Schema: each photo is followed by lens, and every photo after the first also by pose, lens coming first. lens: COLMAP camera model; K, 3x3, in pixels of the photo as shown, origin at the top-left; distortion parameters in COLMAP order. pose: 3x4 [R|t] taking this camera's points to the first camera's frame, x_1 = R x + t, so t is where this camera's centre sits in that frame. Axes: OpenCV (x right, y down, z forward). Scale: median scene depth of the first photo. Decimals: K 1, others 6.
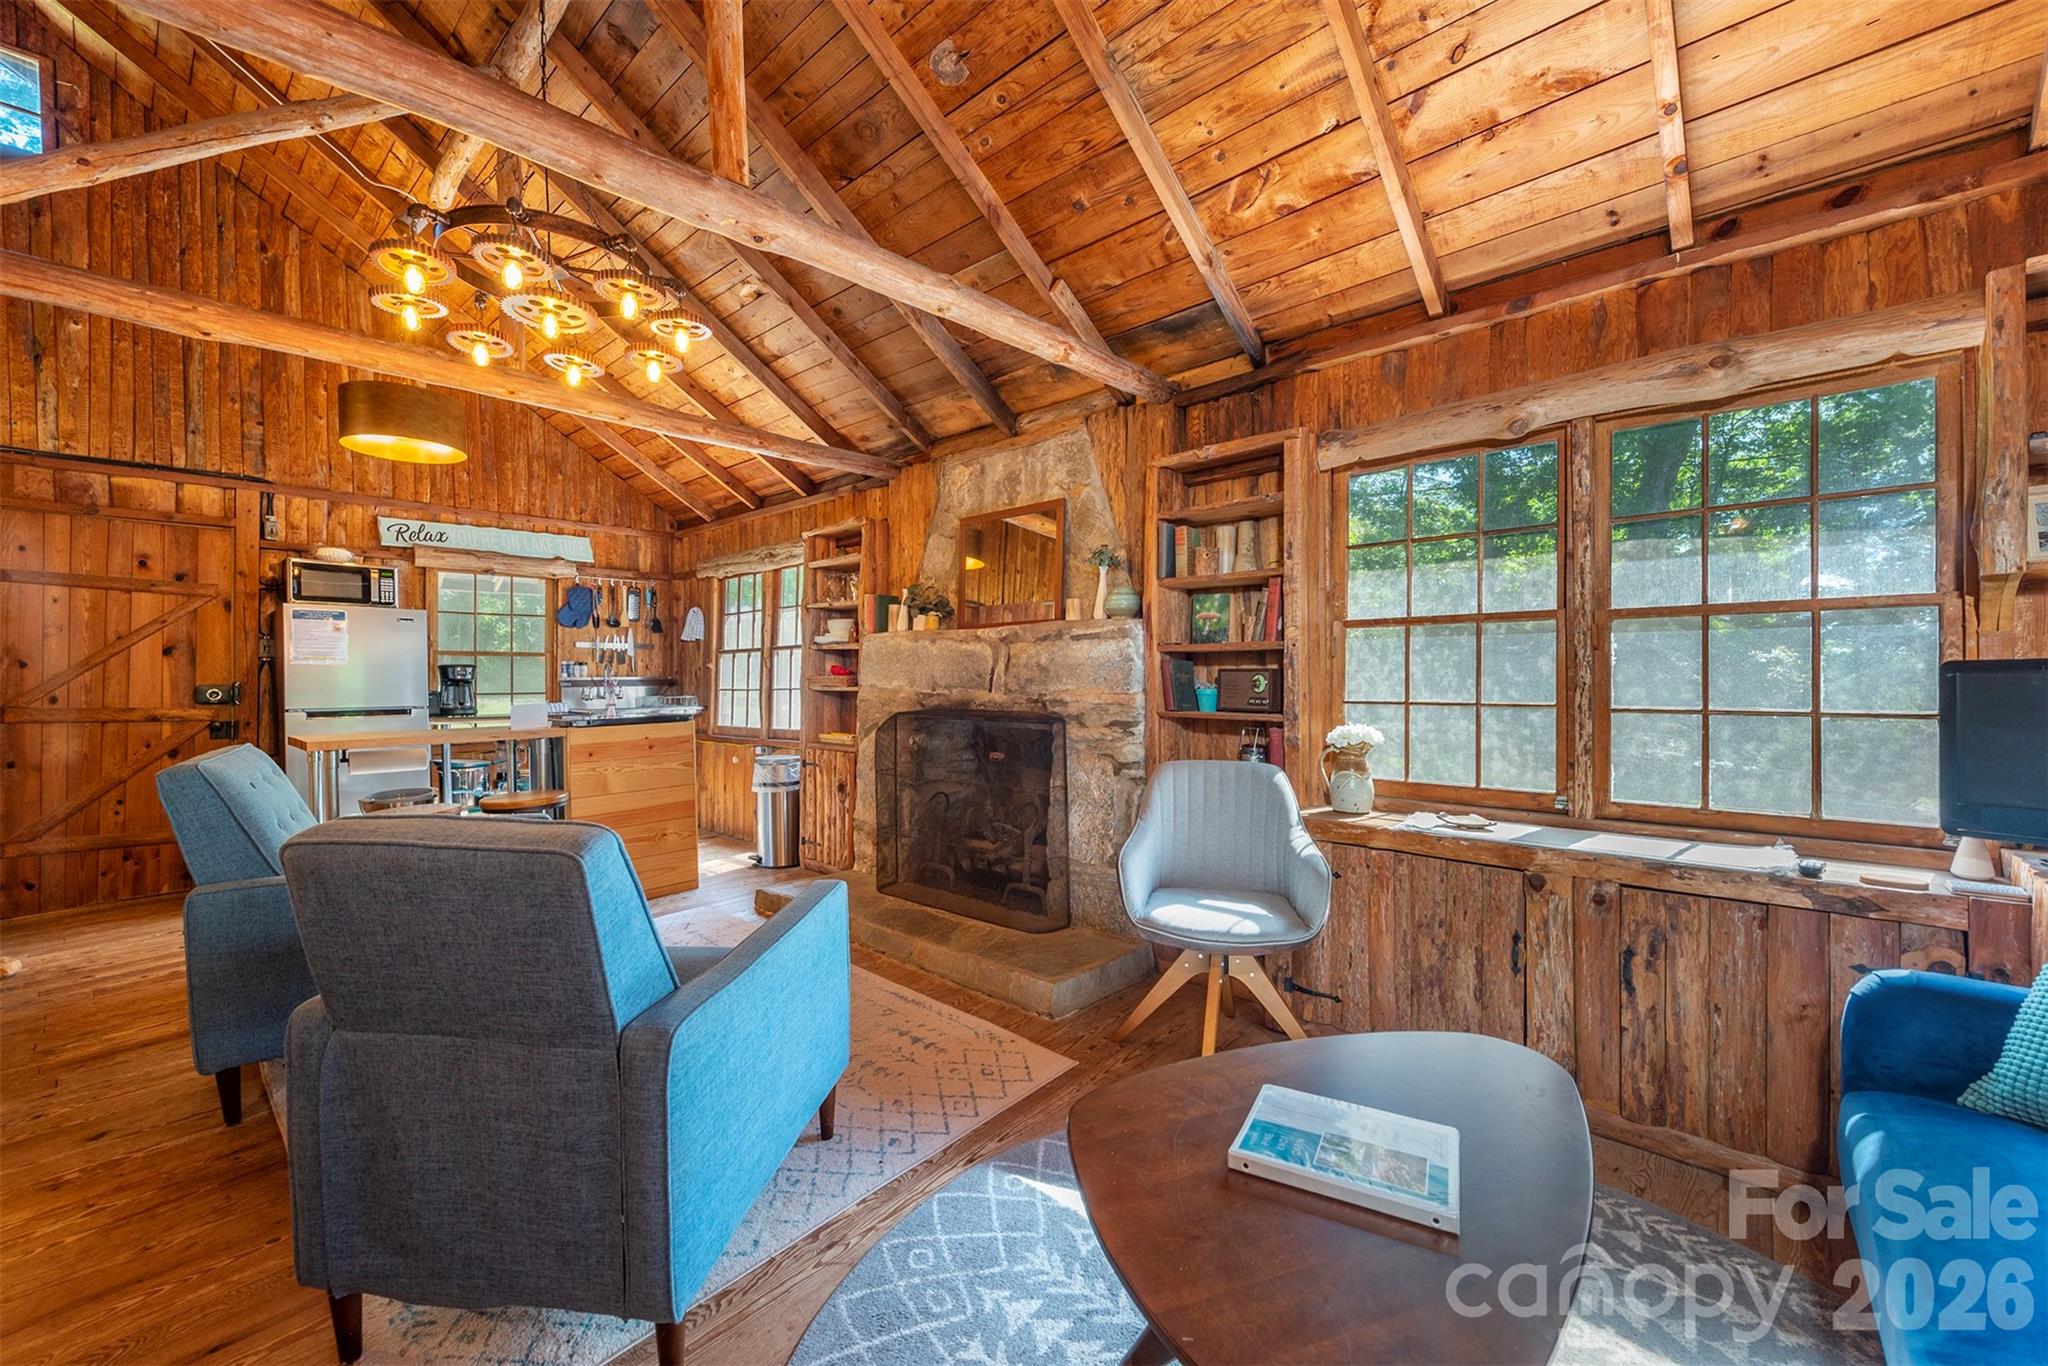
lens RADIAL K [[808.0, 0, 1028.7], [0, 808.0, 689.5], [0, 0, 1]] dist [0.017748, -0.003591]
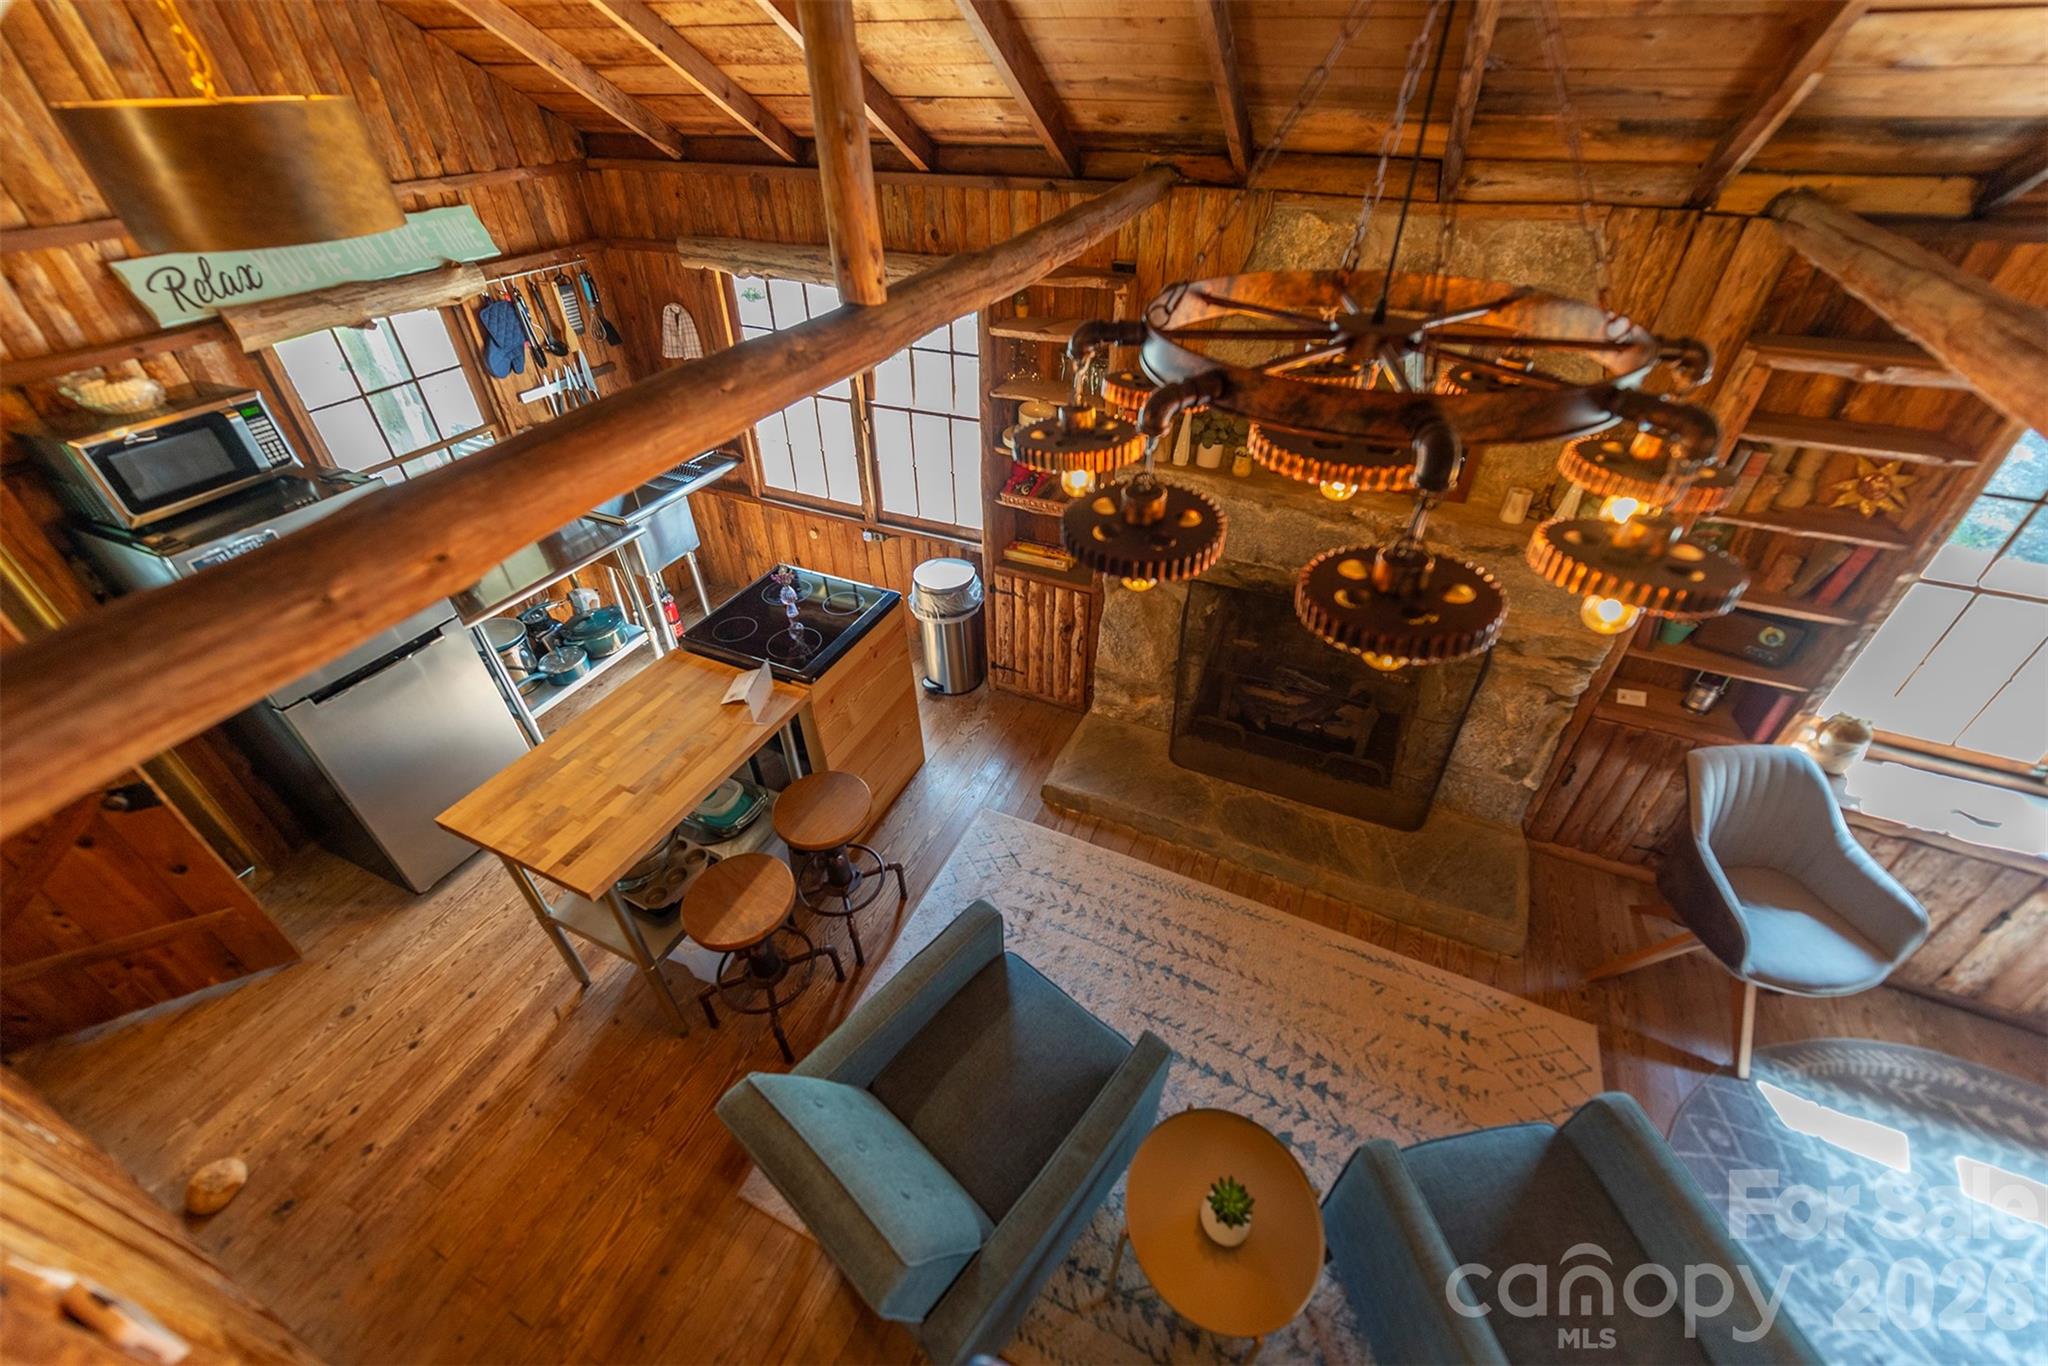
lens RADIAL K [[808.0, 0, 1029.5], [0, 808.0, 672.7], [0, 0, 1]] dist [0.017748, -0.003591]
pose [[0.953675, -0.182988, 0.238786, -0.646028], [0.005578, 0.804356, 0.594122, -0.461000], [-0.300787, -0.565268, 0.768115, 0.459076]]
